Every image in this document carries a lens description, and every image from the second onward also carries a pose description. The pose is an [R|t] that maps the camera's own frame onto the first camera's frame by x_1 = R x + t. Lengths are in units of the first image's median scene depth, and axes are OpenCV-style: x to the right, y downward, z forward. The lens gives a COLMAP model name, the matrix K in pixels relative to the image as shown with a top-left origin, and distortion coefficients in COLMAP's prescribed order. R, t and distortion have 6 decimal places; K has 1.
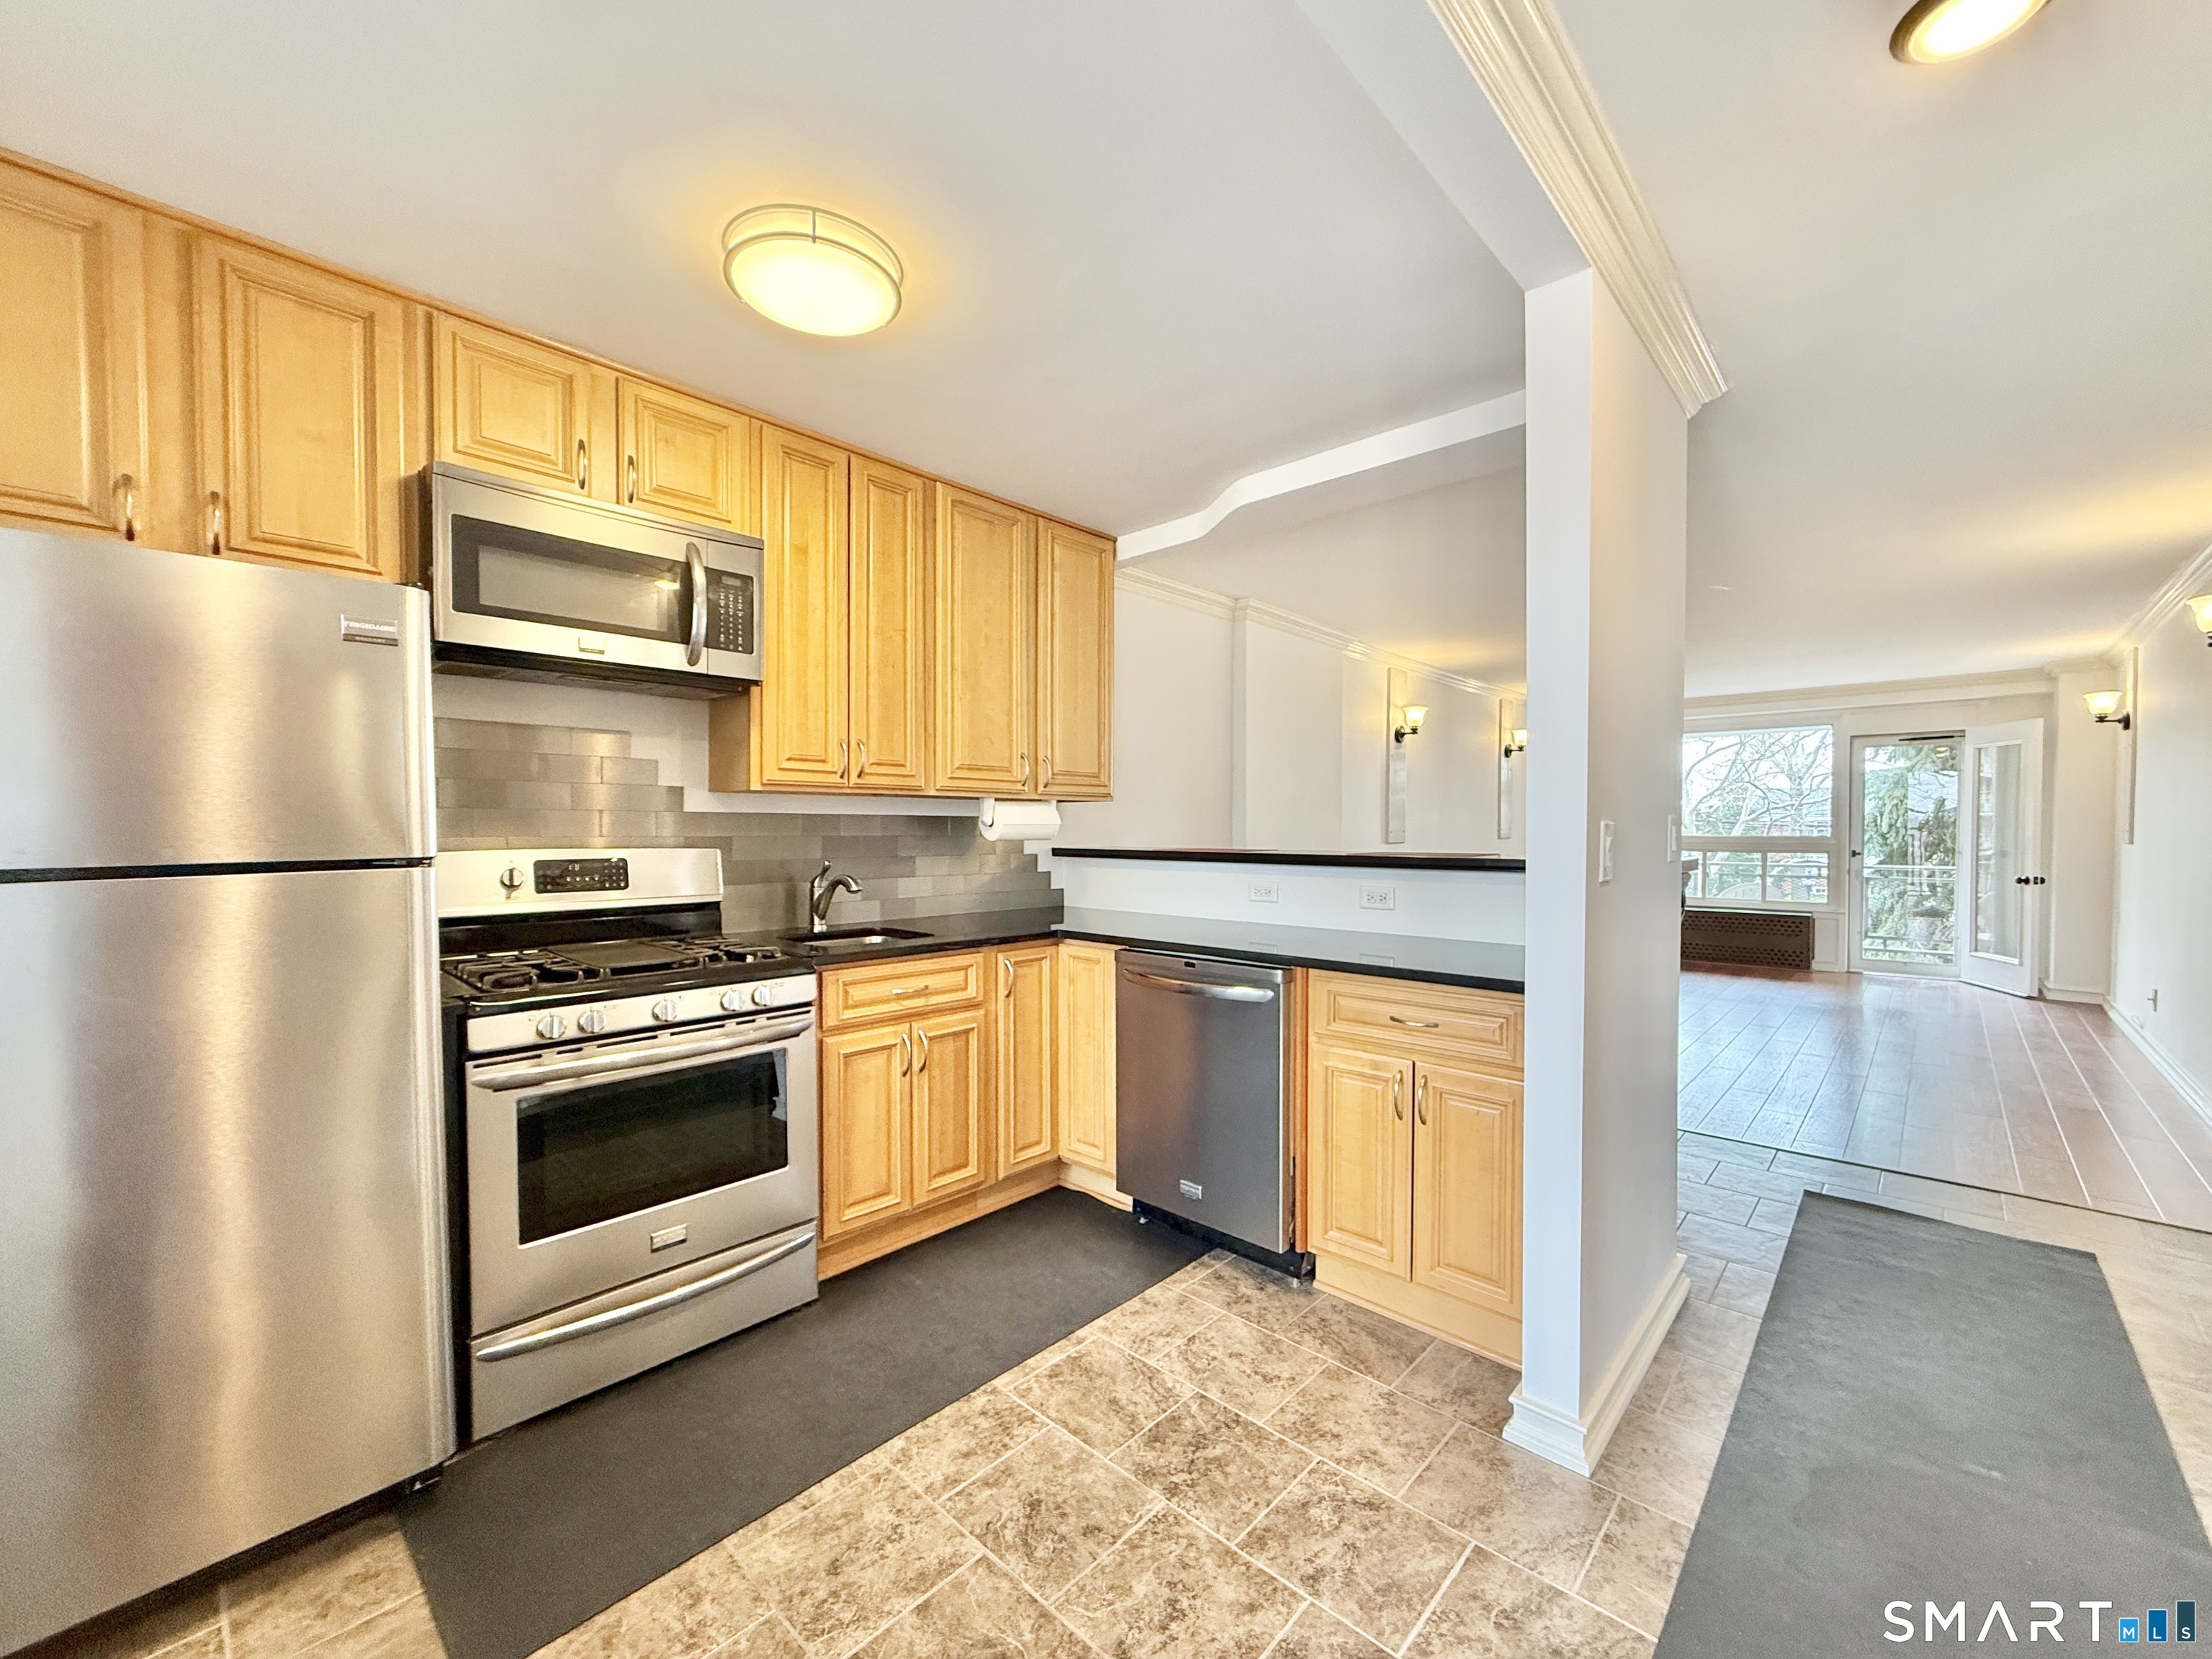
lens RADIAL K [[887.5, 0, 1075.4], [0, 887.5, 848.7], [0, 0, 1]] dist [-0.000506, 0.000085]
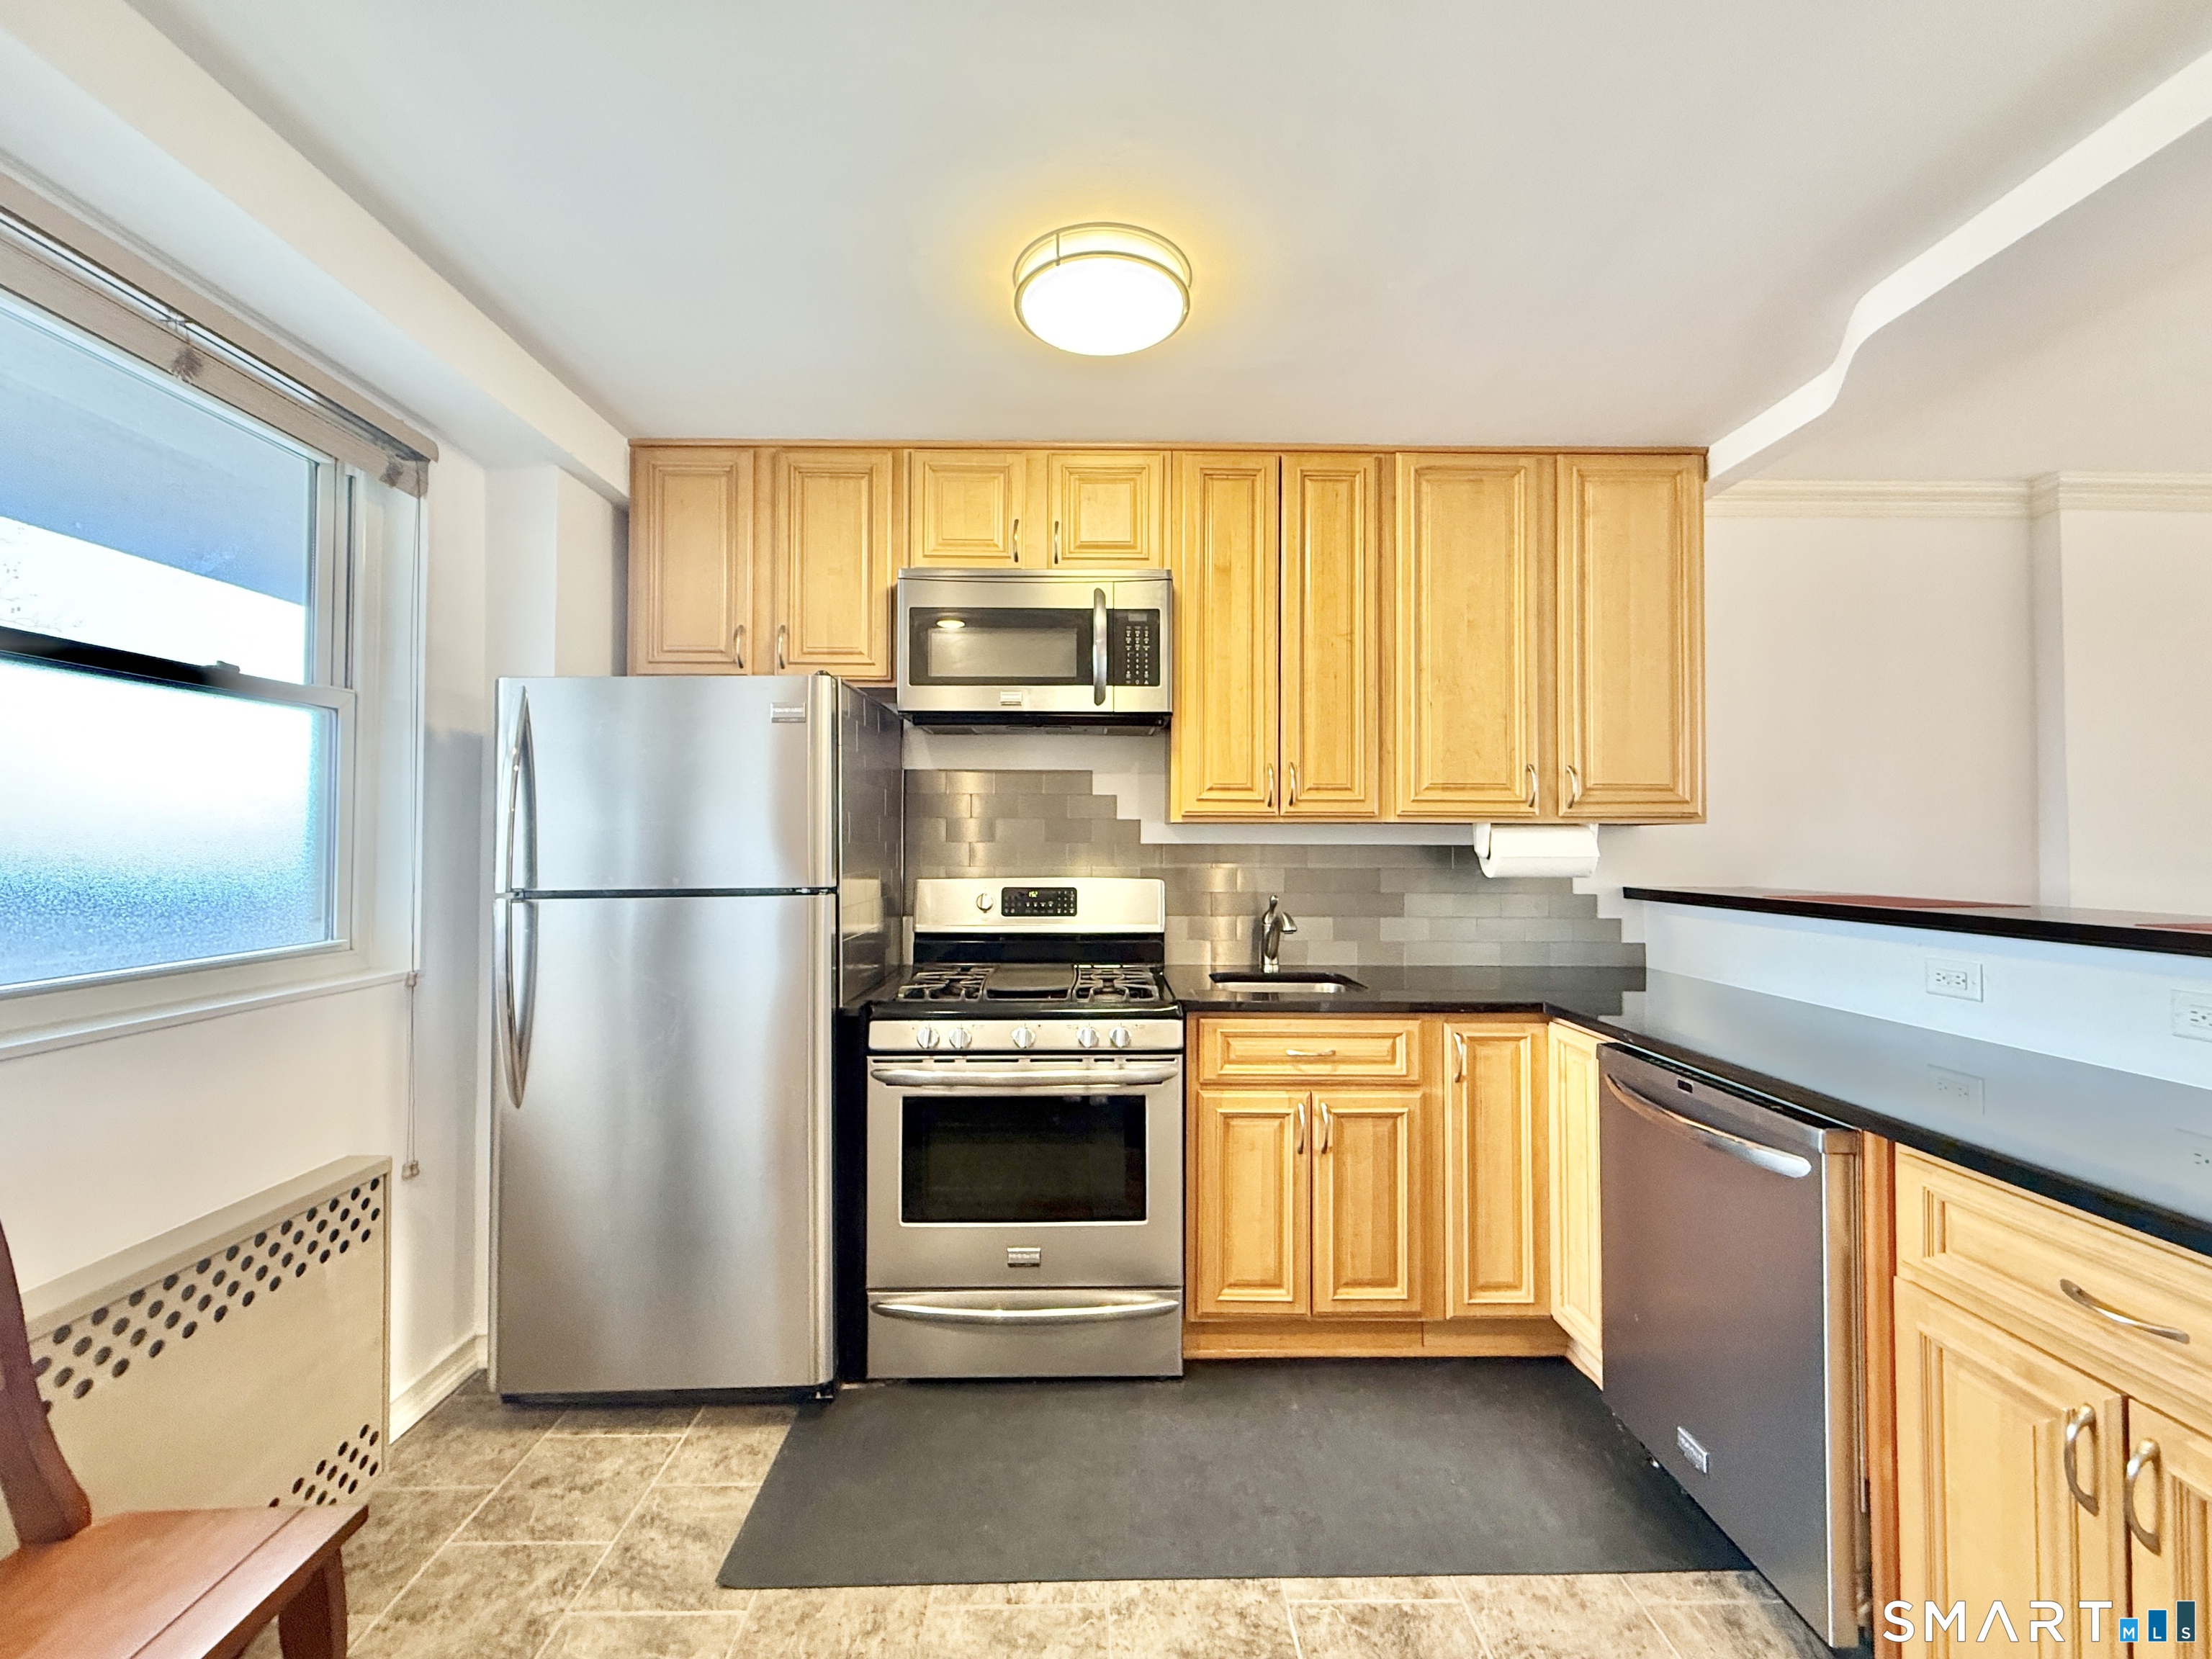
lens RADIAL K [[891.3, 0, 1106.0], [0, 891.3, 829.5], [0, 0, 1]] dist [-0.000207, 0.000254]
pose [[0.709168, -0.010731, -0.704958, 0.285073], [-0.018281, 0.999268, -0.033600, -0.023627], [0.704803, 0.036715, 0.708452, 0.249304]]
